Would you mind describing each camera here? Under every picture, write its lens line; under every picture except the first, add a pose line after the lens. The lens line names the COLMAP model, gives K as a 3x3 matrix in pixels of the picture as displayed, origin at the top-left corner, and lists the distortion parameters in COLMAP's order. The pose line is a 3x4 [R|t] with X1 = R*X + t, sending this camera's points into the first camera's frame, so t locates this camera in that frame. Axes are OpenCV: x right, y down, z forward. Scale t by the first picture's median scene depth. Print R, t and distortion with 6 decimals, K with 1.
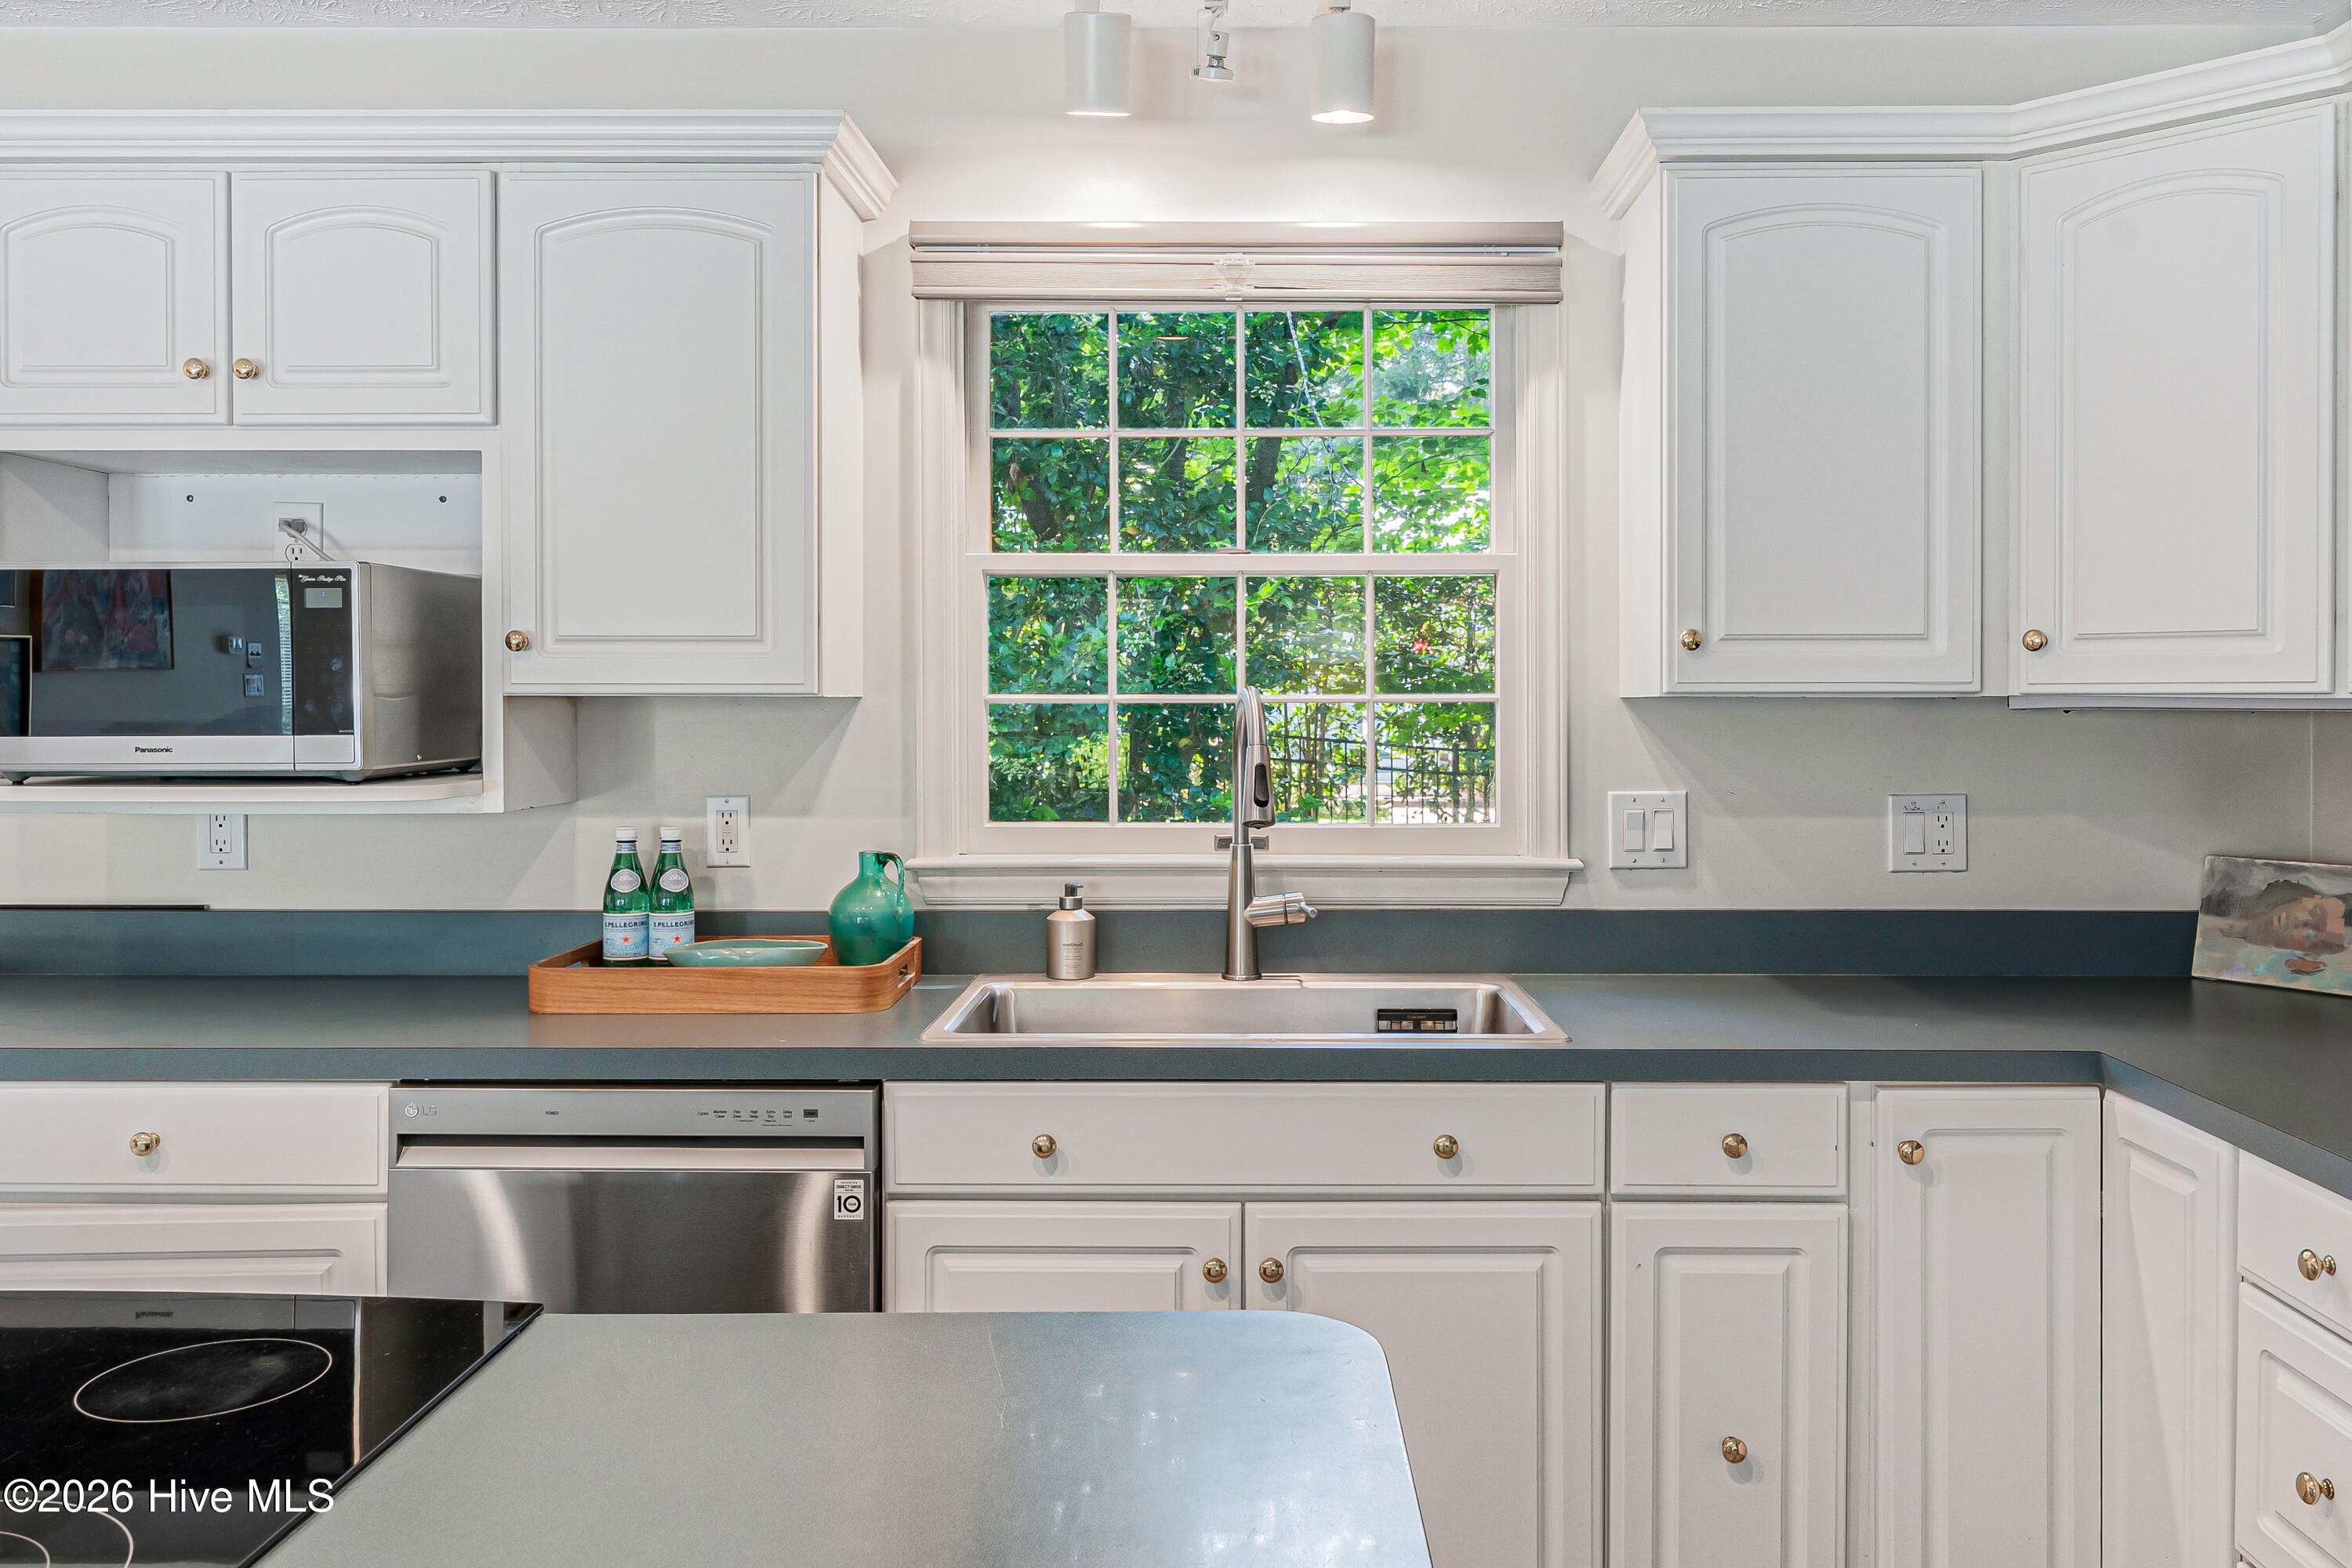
lens RADIAL K [[1807.0, 0, 1235.5], [0, 1807.0, 711.8], [0, 0, 1]] dist [0.006976, -0.005793]
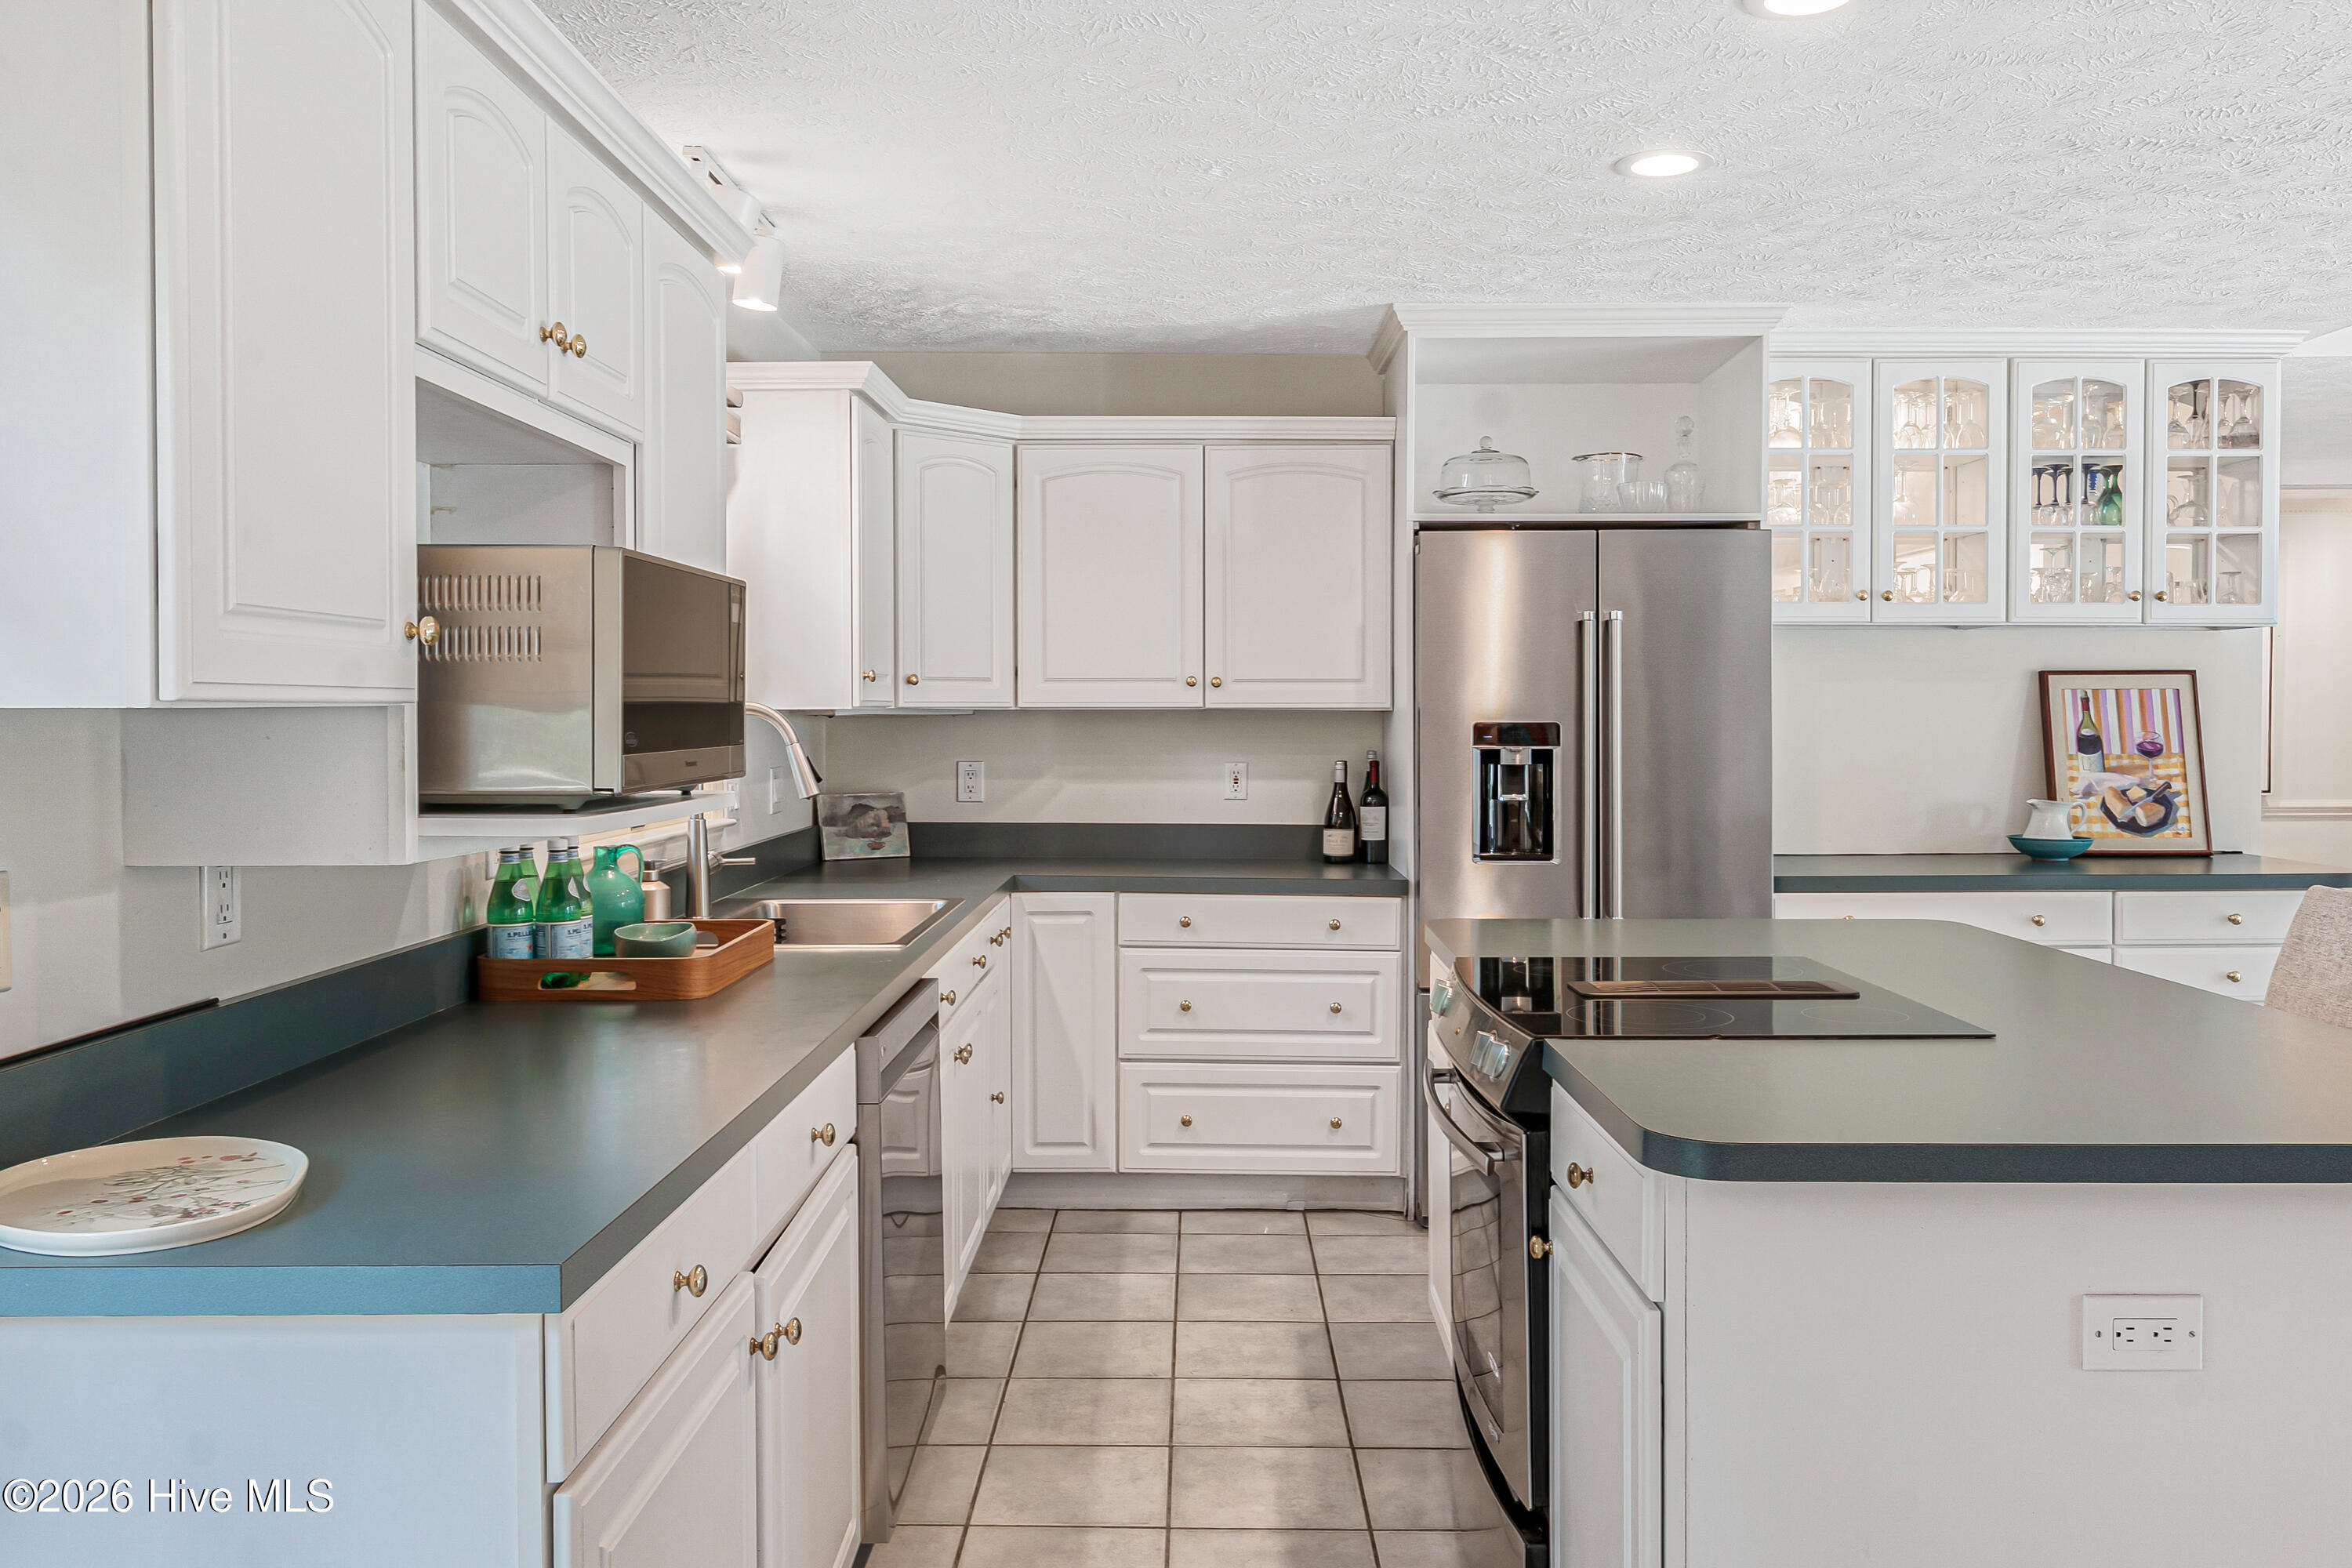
lens RADIAL K [[1807.0, 0, 1212.4], [0, 1807.0, 730.4], [0, 0, 1]] dist [0.006976, -0.005793]
pose [[-0.013405, -0.011544, 0.999844, -1.339129], [0.008012, 0.999900, 0.011652, -0.004836], [-0.999878, 0.008167, -0.013311, 0.639173]]
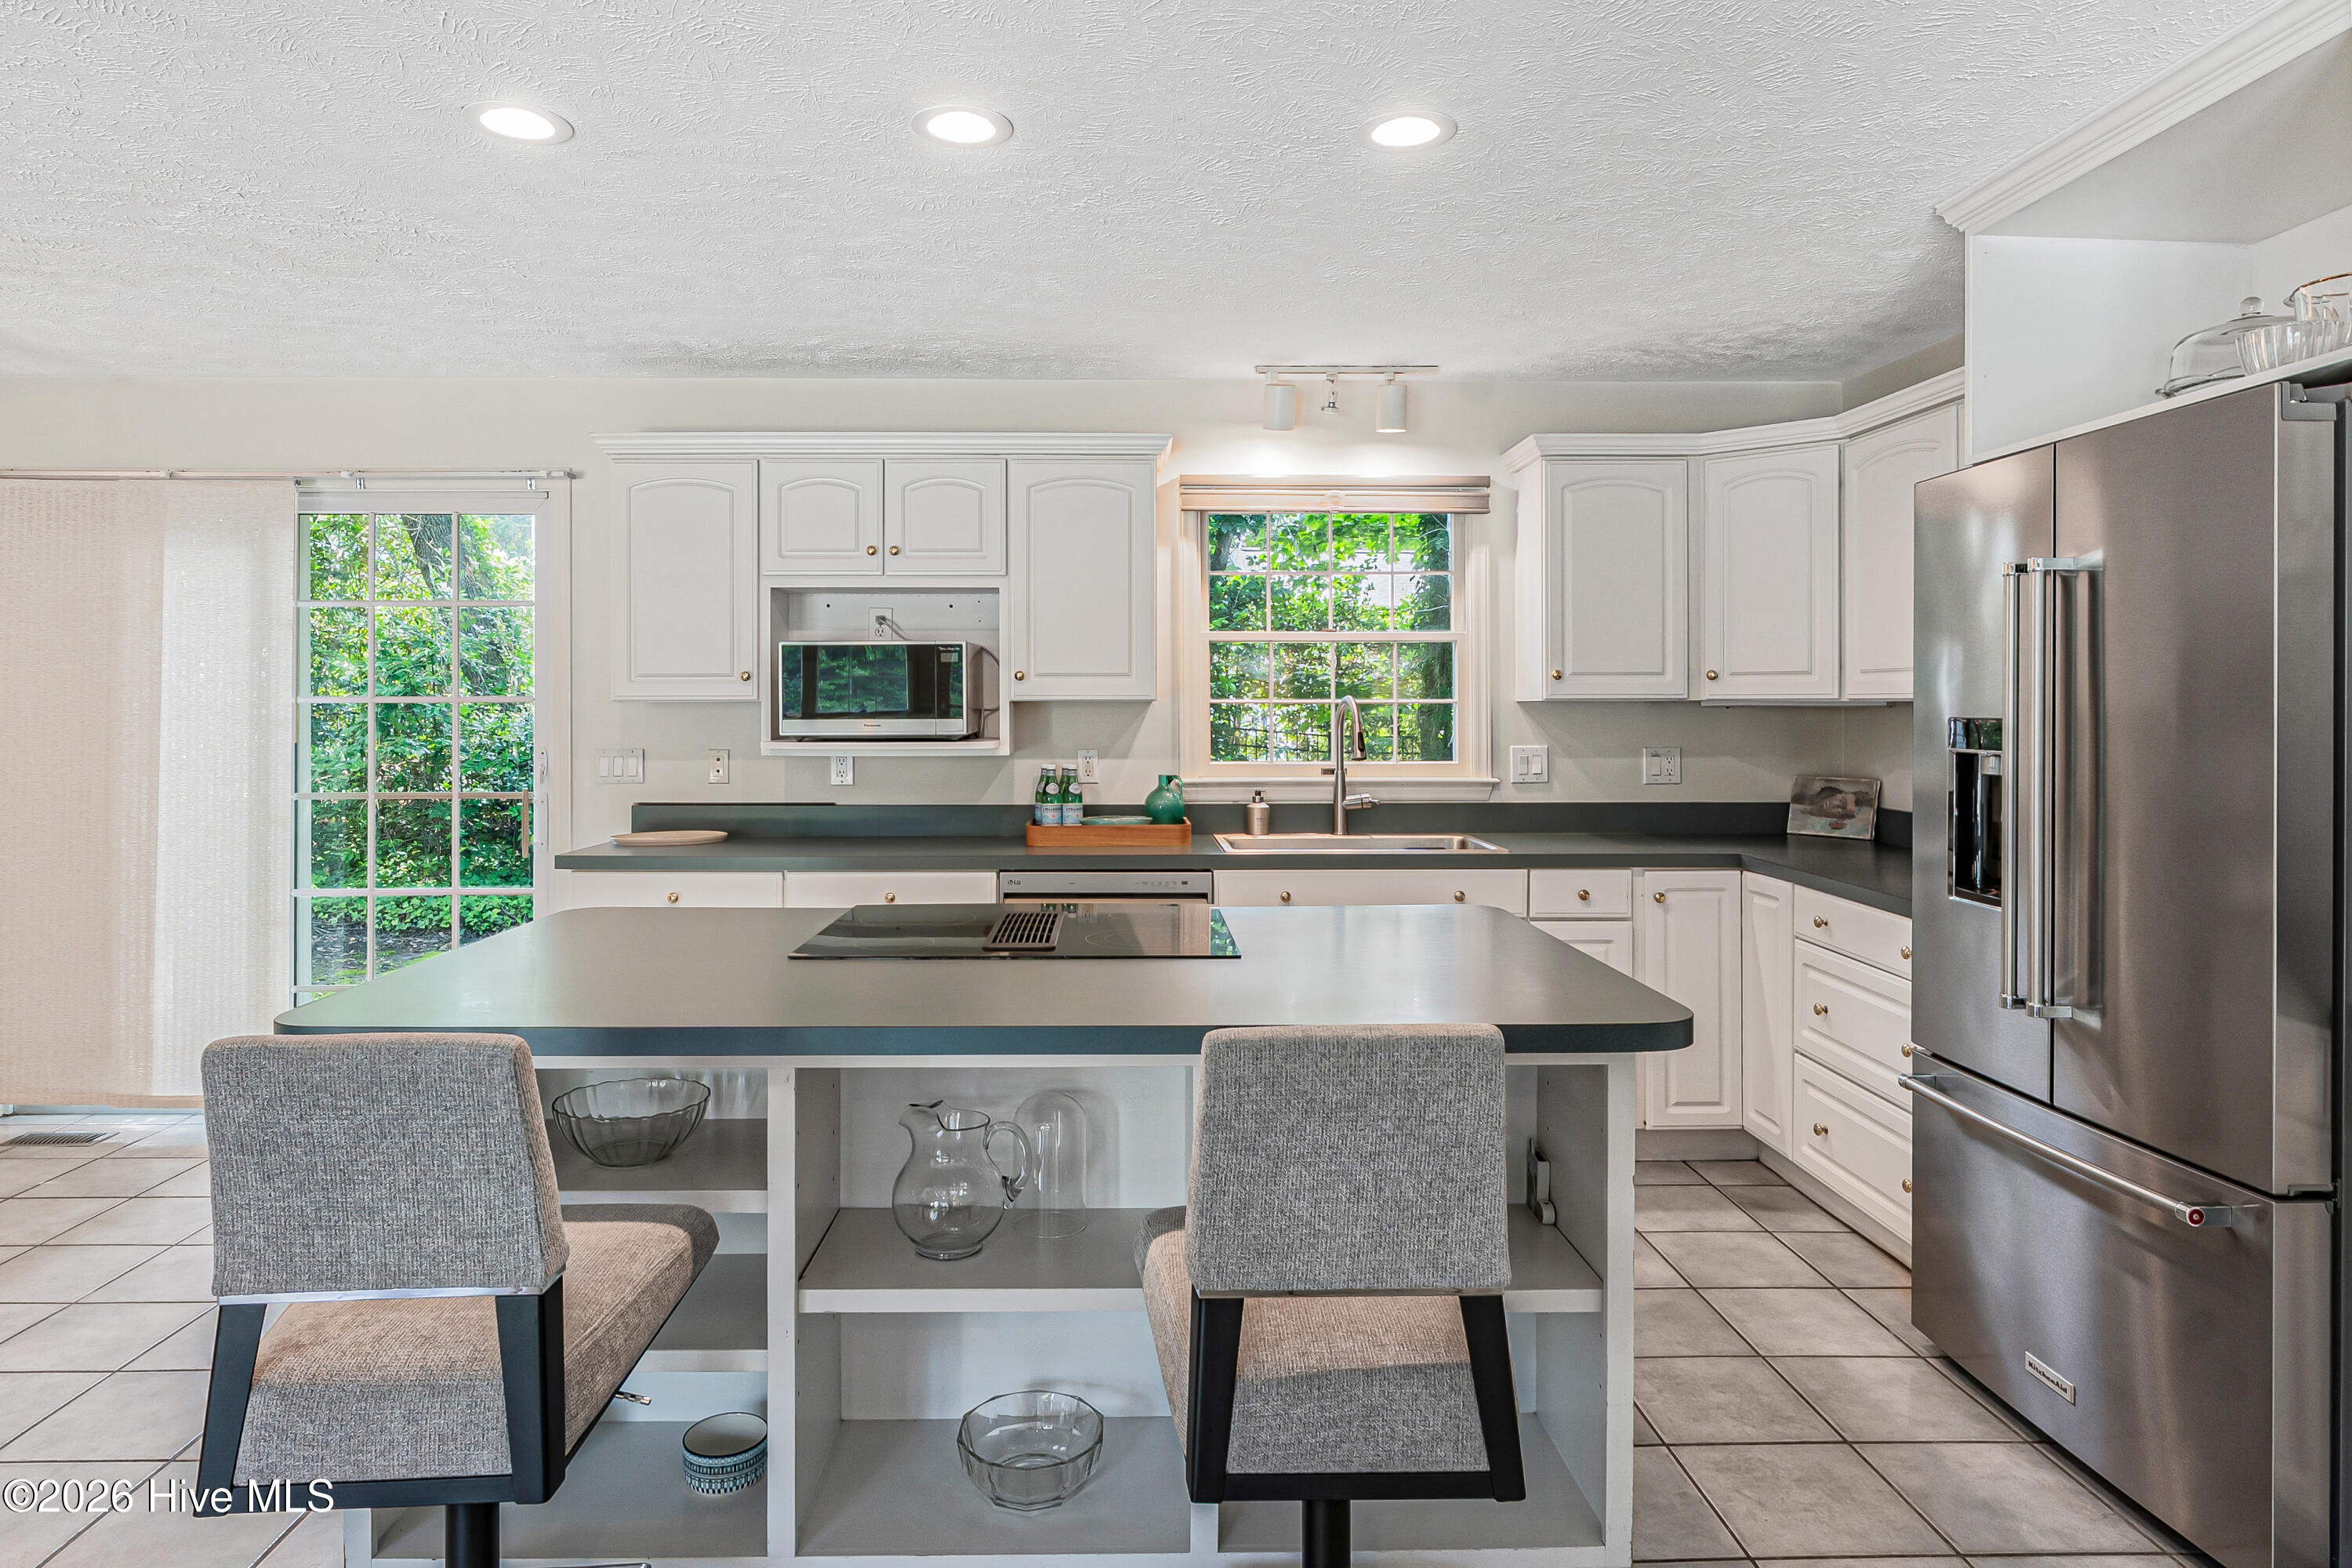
lens RADIAL K [[1405.1, 0, 1136.3], [0, 1405.1, 696.8], [0, 0, 1]] dist [0.007857, 0.000083]
pose [[0.999726, -0.001304, 0.023350, -0.272882], [0.001537, 0.999949, -0.009980, 0.002636], [-0.023336, 0.010013, 0.999678, -0.635222]]
